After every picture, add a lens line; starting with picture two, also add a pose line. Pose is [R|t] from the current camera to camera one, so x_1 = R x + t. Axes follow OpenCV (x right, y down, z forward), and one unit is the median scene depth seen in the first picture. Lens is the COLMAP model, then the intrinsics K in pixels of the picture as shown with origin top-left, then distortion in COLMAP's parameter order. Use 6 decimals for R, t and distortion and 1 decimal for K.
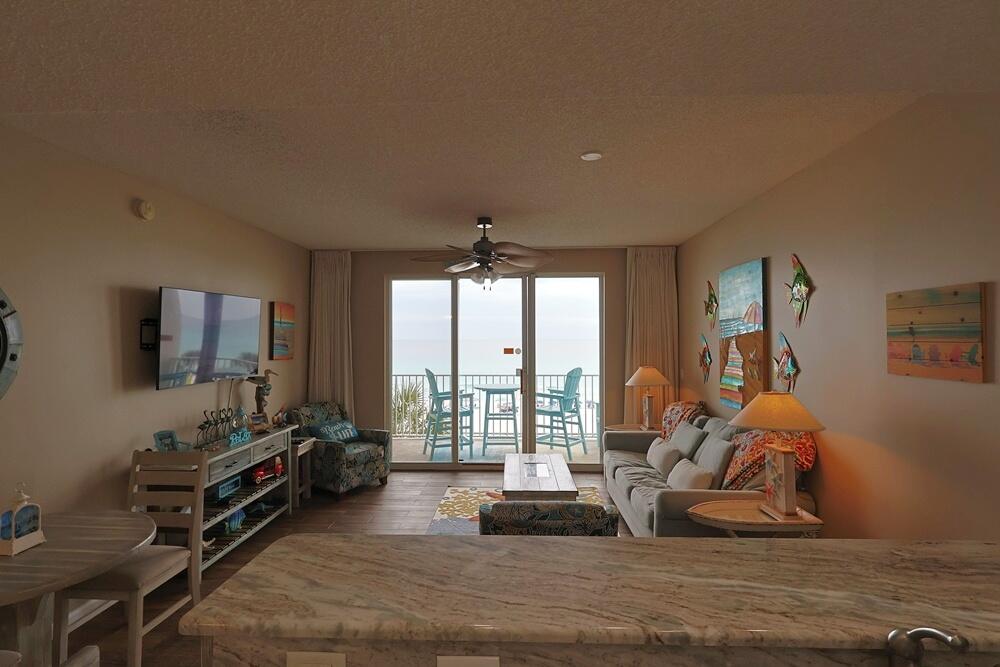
lens RADIAL K [[486.9, 0, 499.2], [0, 486.9, 333.3], [0, 0, 1]] dist [-0.003268, 0.000842]
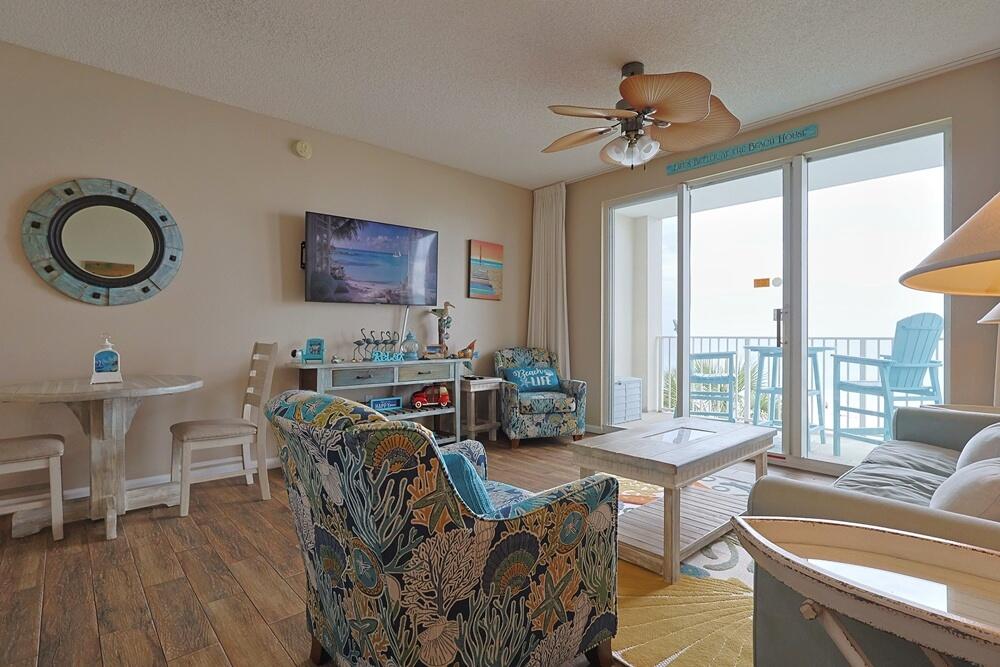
lens RADIAL K [[486.9, 0, 502.0], [0, 486.9, 334.0], [0, 0, 1]] dist [-0.003268, 0.000842]
pose [[0.700446, 0.002950, -0.713700, 0.327785], [0.001209, 0.999985, 0.005319, 0.136706], [0.713705, -0.004589, 0.700432, 0.378099]]
